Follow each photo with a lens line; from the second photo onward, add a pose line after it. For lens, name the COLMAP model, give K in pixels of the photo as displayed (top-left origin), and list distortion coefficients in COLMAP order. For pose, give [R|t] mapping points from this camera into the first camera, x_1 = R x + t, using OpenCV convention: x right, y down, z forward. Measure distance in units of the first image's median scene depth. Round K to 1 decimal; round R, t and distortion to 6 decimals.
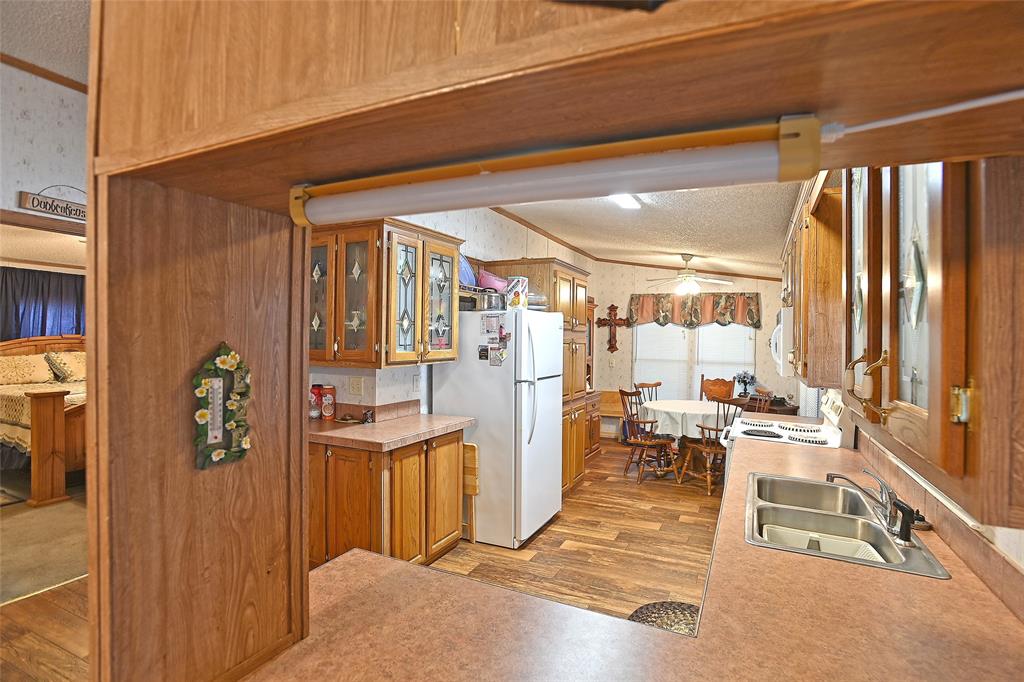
lens RADIAL K [[492.9, 0, 519.7], [0, 492.9, 341.9], [0, 0, 1]] dist [-0.052067, 0.020659]
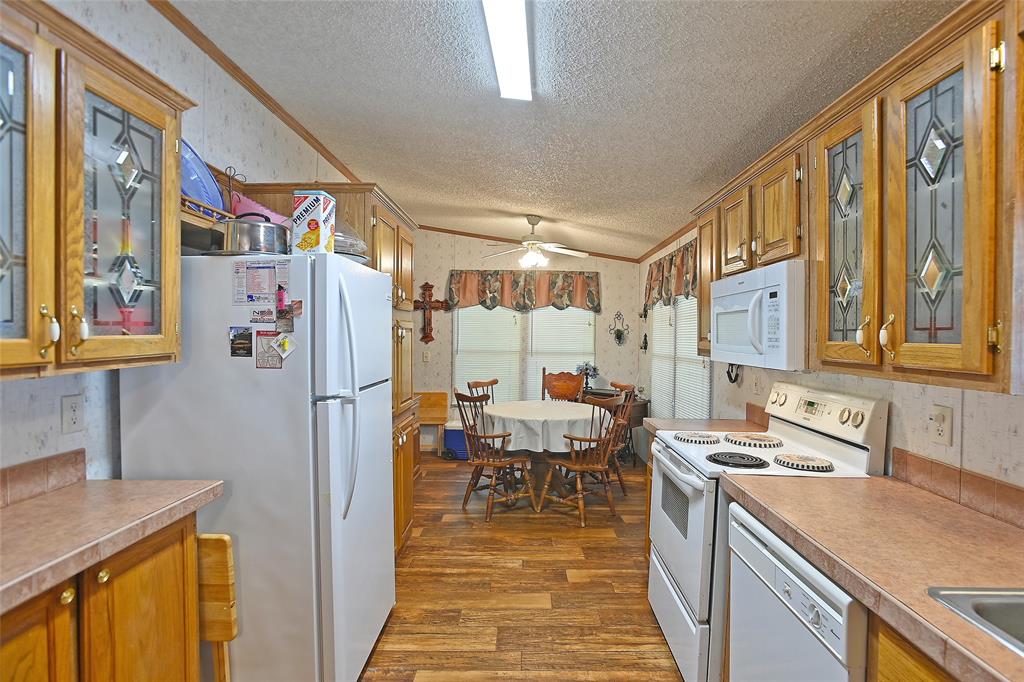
lens RADIAL K [[492.9, 0, 519.7], [0, 492.9, 341.9], [0, 0, 1]] dist [-0.052067, 0.020659]
pose [[0.904019, -0.015599, 0.427207, -0.028014], [0.009923, 0.999830, 0.015509, 0.015997], [-0.427376, -0.009781, 0.904021, 0.426505]]
